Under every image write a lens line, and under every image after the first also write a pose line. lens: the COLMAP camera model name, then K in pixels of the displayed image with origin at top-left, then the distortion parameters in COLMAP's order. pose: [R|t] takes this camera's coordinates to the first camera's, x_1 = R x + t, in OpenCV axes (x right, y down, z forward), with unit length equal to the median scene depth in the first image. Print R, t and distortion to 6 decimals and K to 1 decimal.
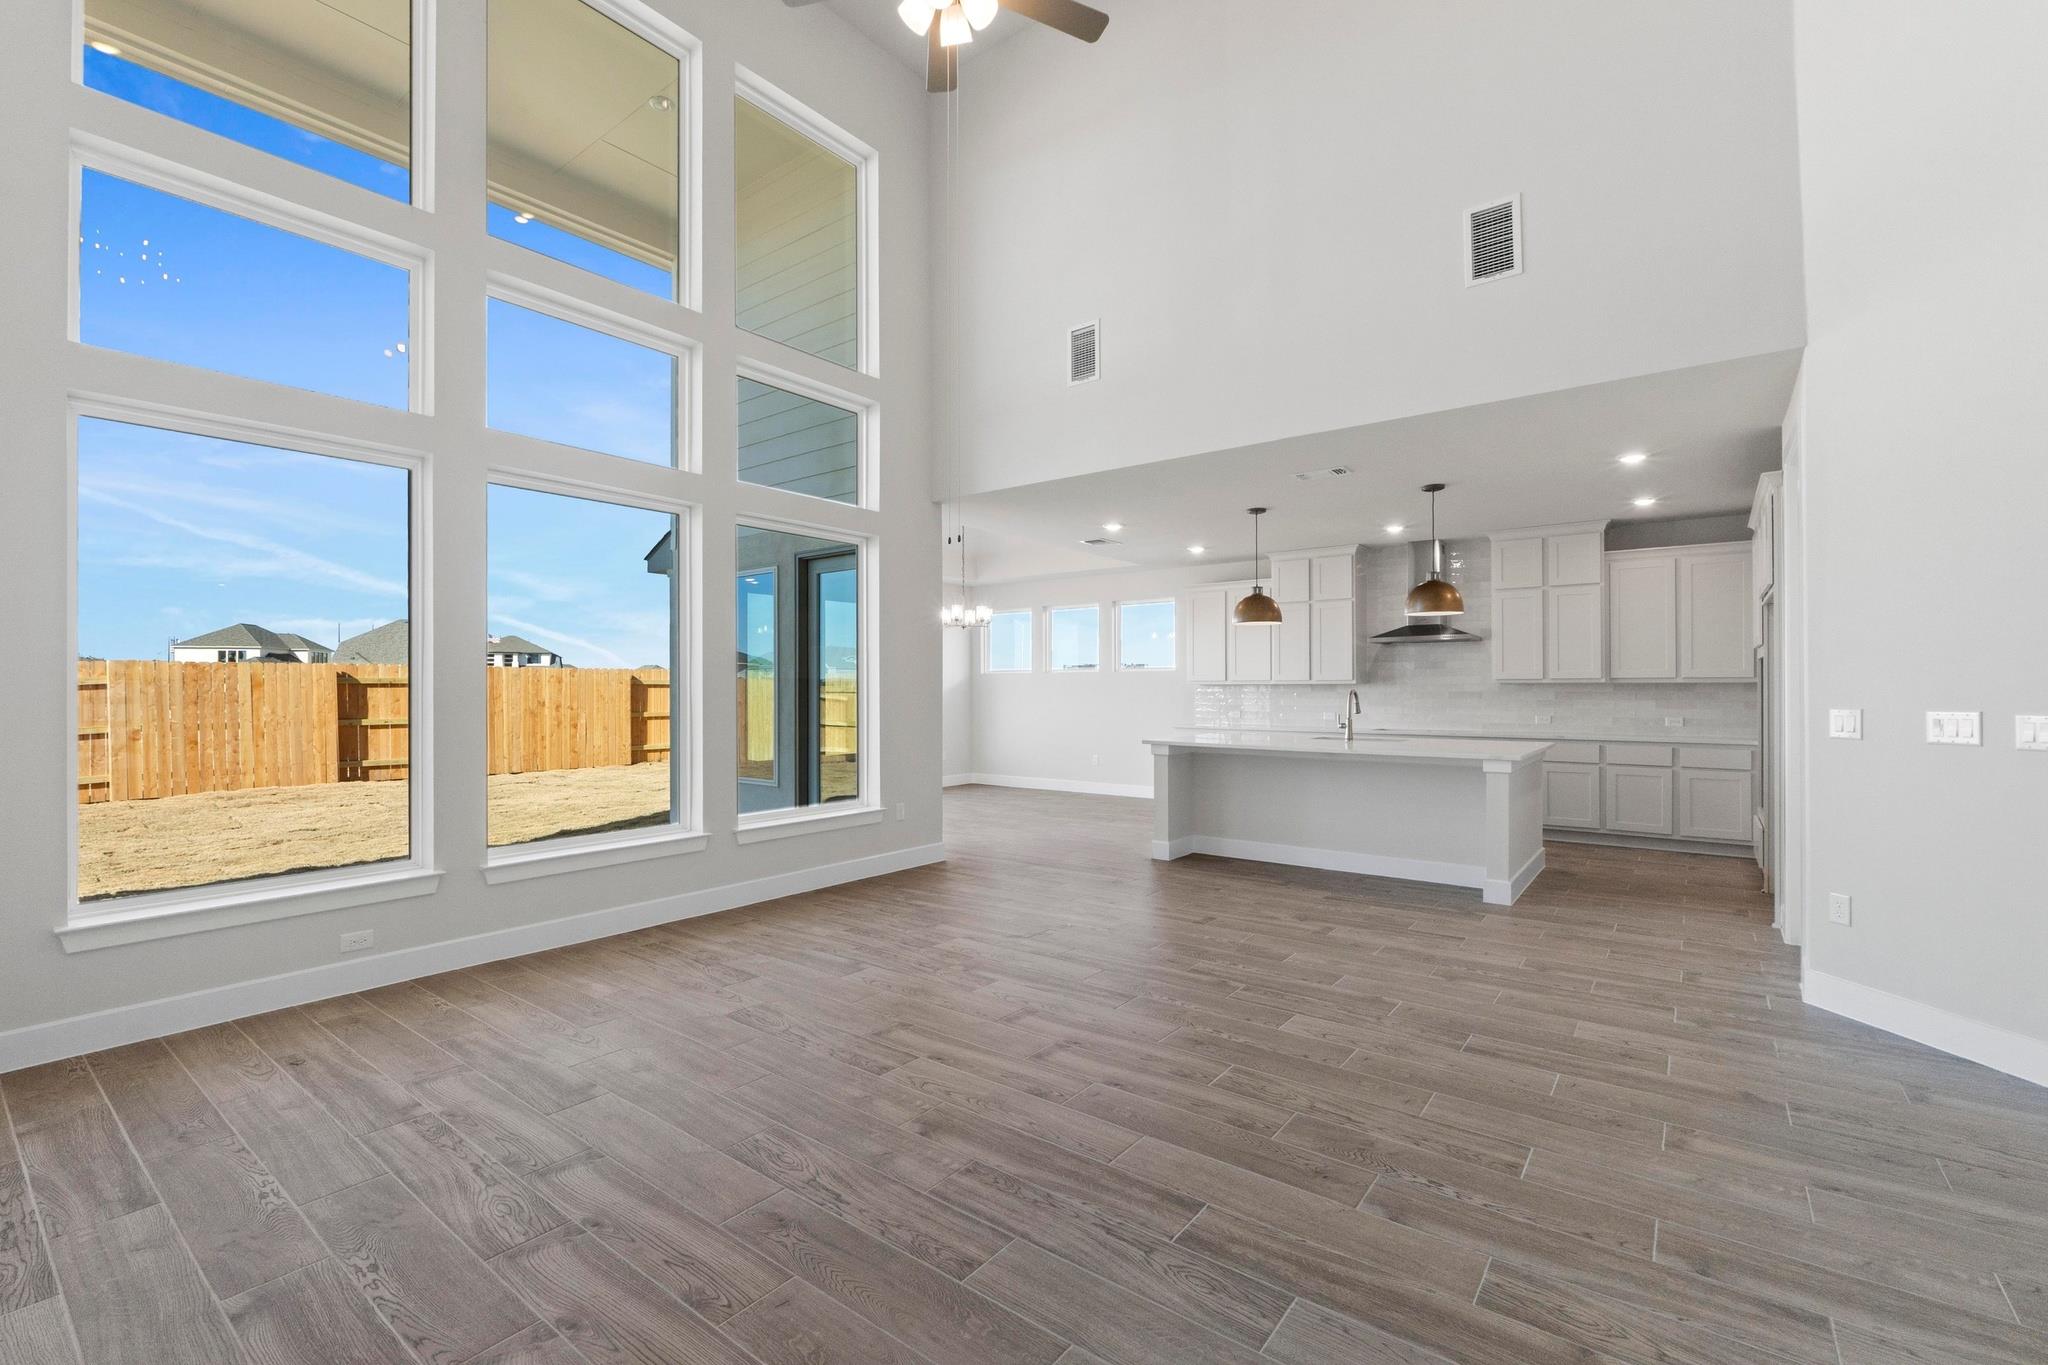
lens RADIAL K [[884.4, 0, 1009.3], [0, 884.4, 686.0], [0, 0, 1]] dist [-0.008458, 0.000015]
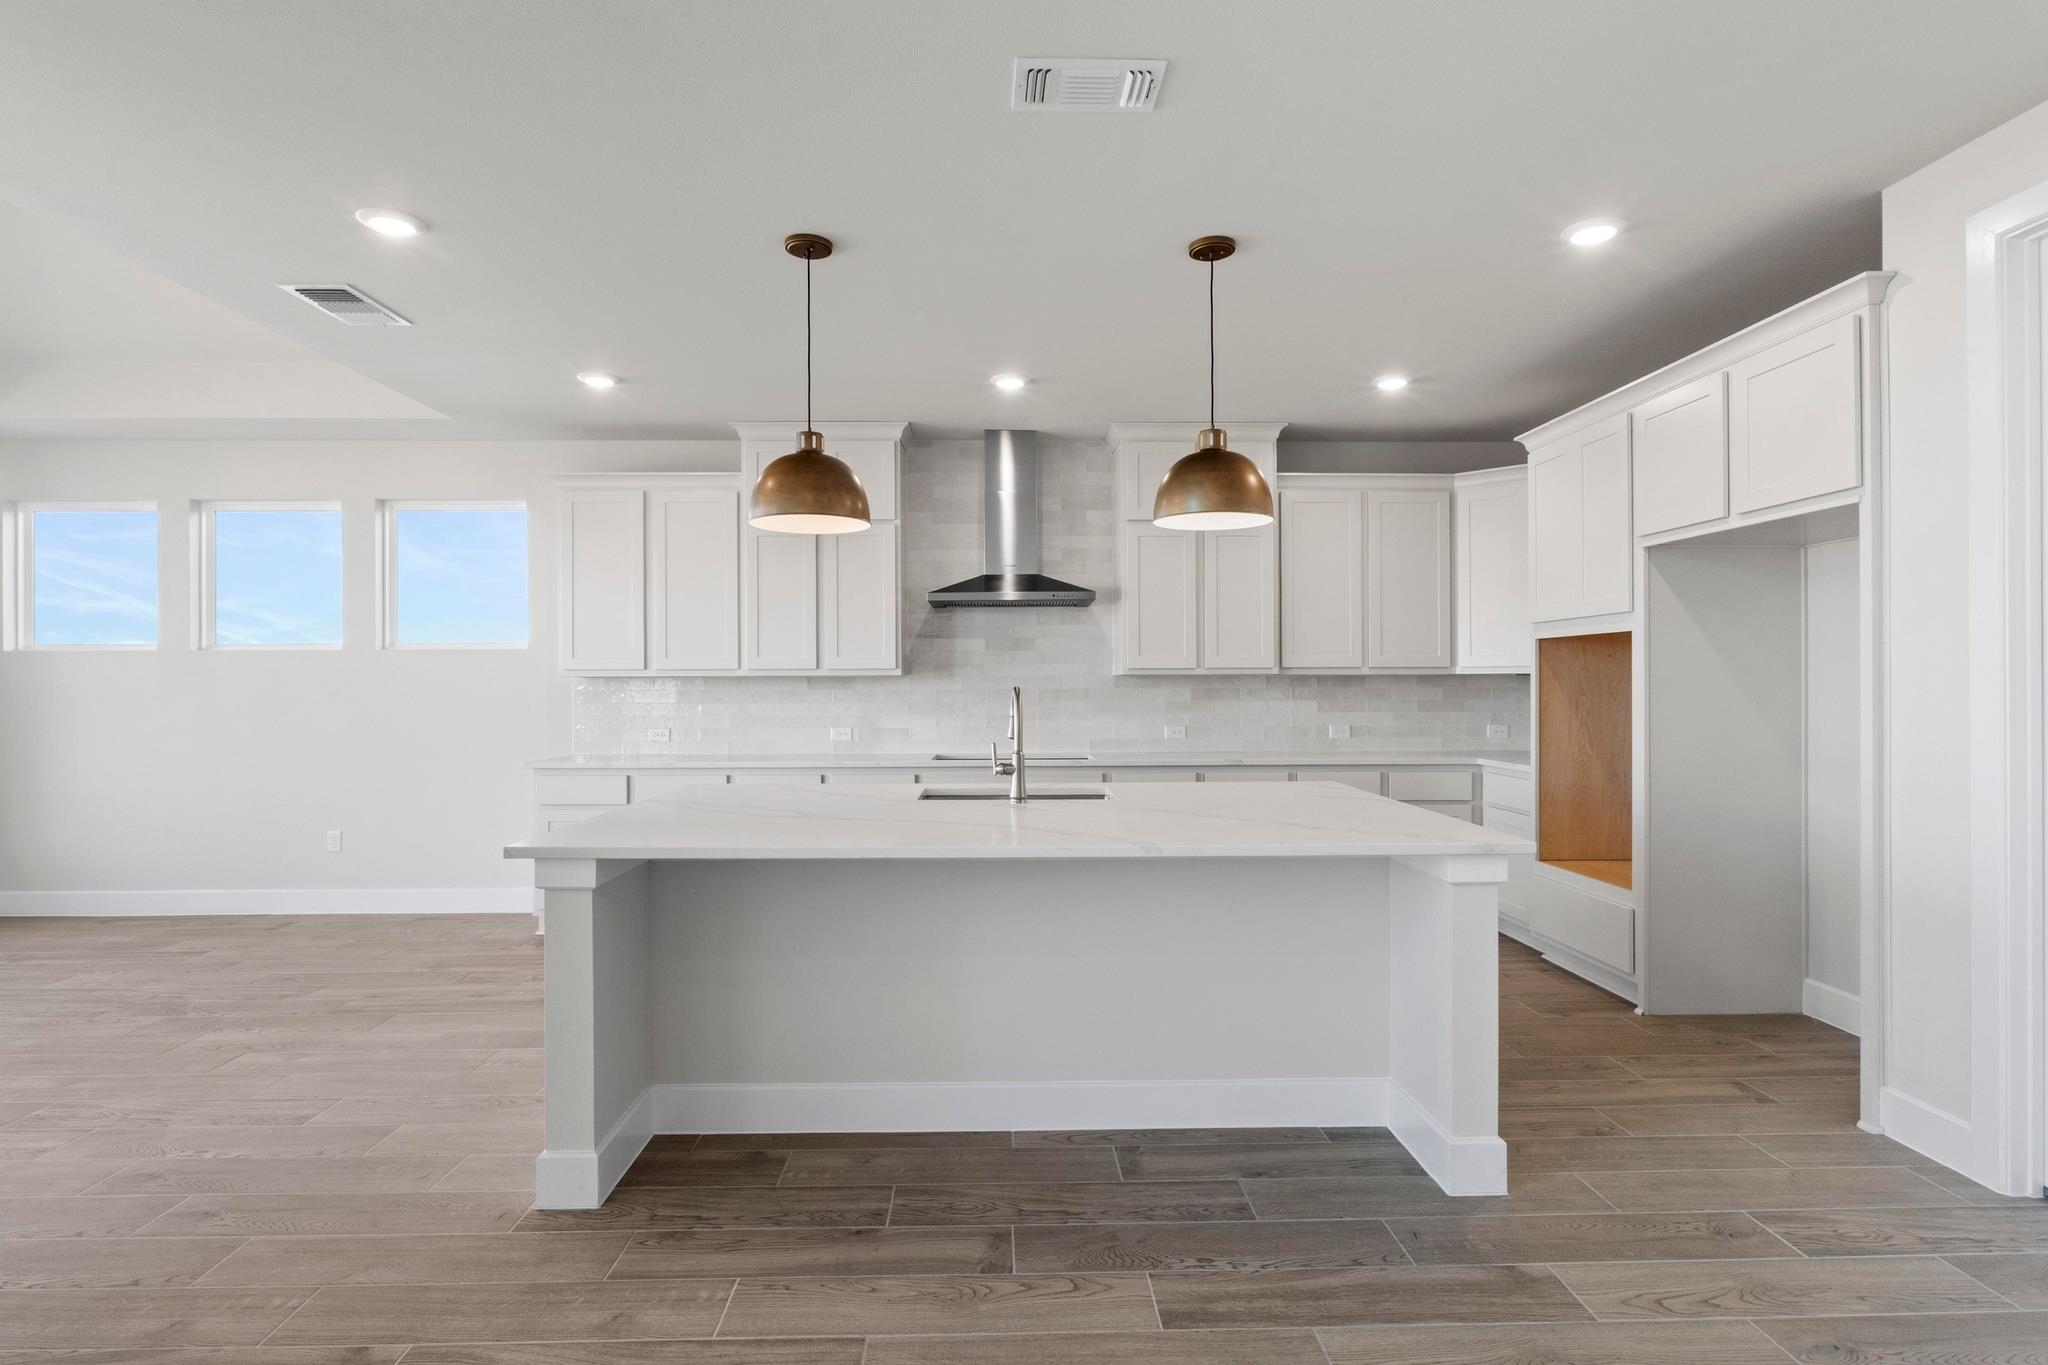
lens RADIAL K [[1002.4, 0, 1019.1], [0, 1002.4, 684.2], [0, 0, 1]] dist [-0.009948, 0.001526]
pose [[0.766293, -0.001343, 0.642490, 0.050642], [-0.000101, 0.999998, 0.002211, 0.001571], [-0.642492, -0.001759, 0.766291, 0.502905]]
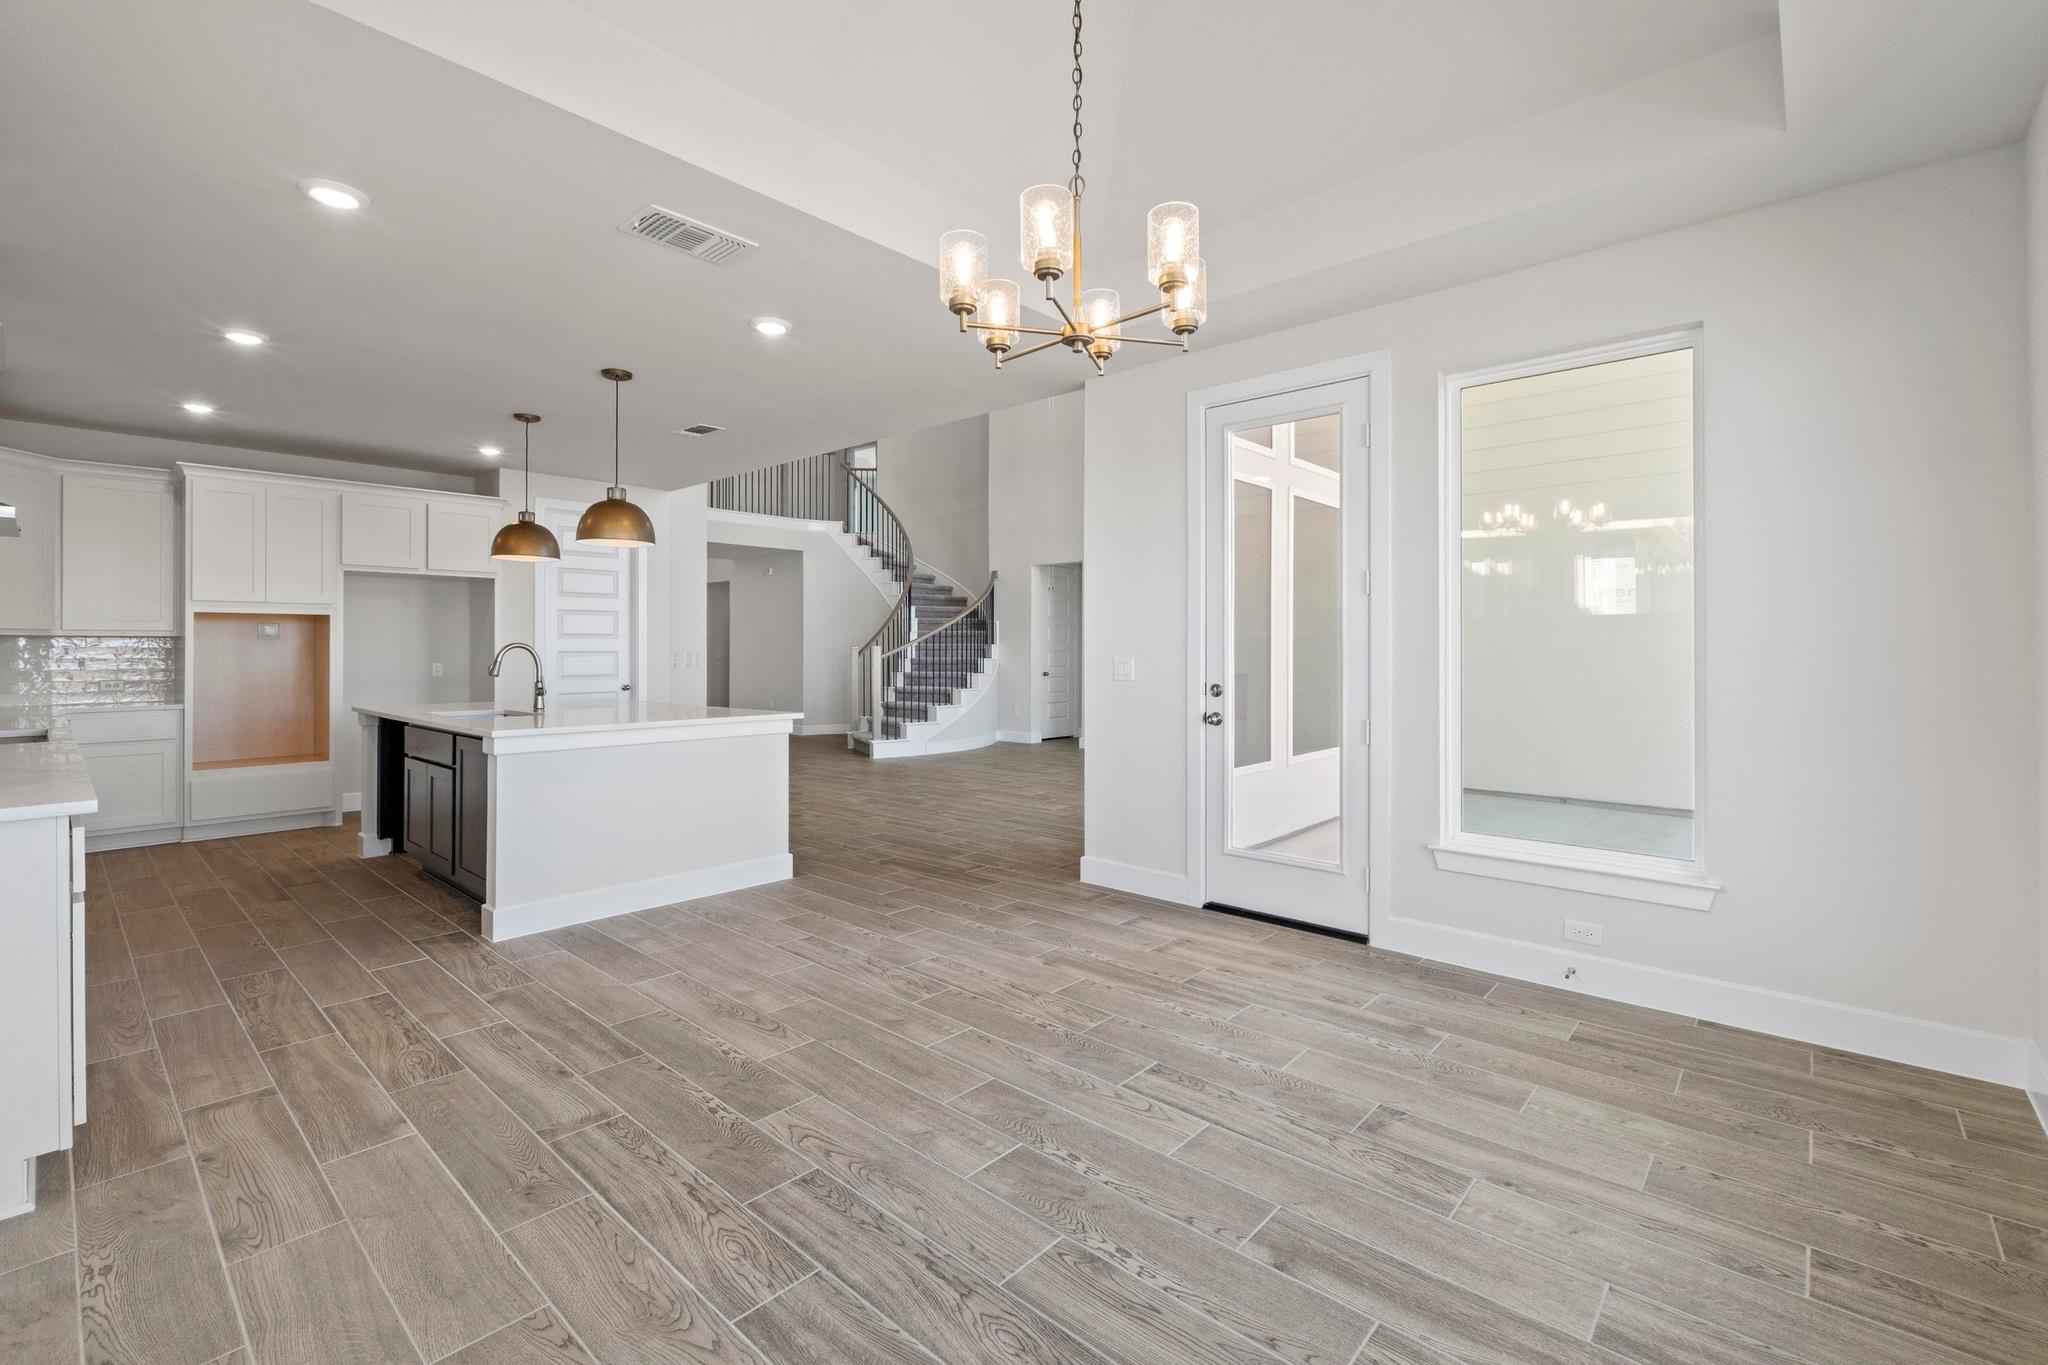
lens RADIAL K [[884.4, 0, 1032.9], [0, 884.4, 645.5], [0, 0, 1]] dist [-0.008458, 0.000015]
pose [[-0.998330, 0.004901, 0.057552, -0.061093], [0.004379, 0.999948, -0.009185, 0.012814], [-0.057594, -0.008918, -0.998300, 1.403634]]
